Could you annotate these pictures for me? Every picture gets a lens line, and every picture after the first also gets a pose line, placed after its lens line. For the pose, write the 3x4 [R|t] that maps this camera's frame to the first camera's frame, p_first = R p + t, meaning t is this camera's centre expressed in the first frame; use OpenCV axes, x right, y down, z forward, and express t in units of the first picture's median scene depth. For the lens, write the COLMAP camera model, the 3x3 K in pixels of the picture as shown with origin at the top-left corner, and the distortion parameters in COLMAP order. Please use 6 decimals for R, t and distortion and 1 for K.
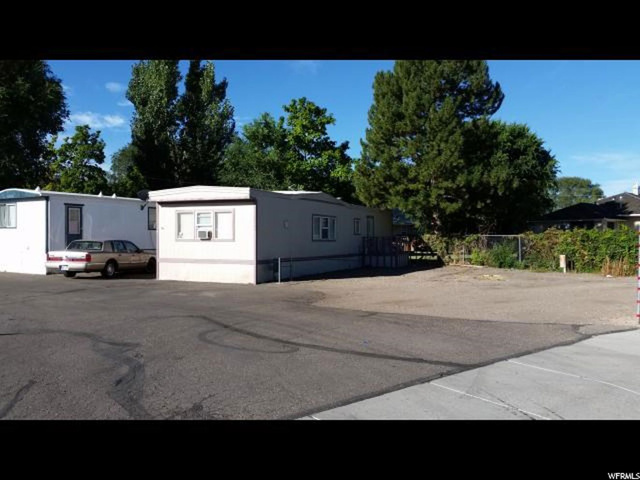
lens RADIAL K [[507.7, 0, 320.6], [0, 507.7, 250.5], [0, 0, 1]] dist [0.124087, -0.291926]
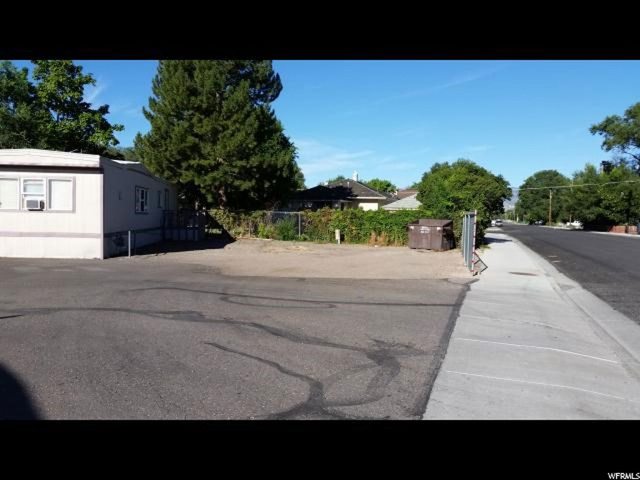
lens RADIAL K [[507.7, 0, 320.6], [0, 507.7, 250.5], [0, 0, 1]] dist [0.124087, -0.291926]
pose [[0.849132, -0.017358, 0.527896, -0.181983], [-0.009462, 0.998800, 0.048062, 0.000656], [-0.528096, -0.045806, 0.847948, -0.009452]]
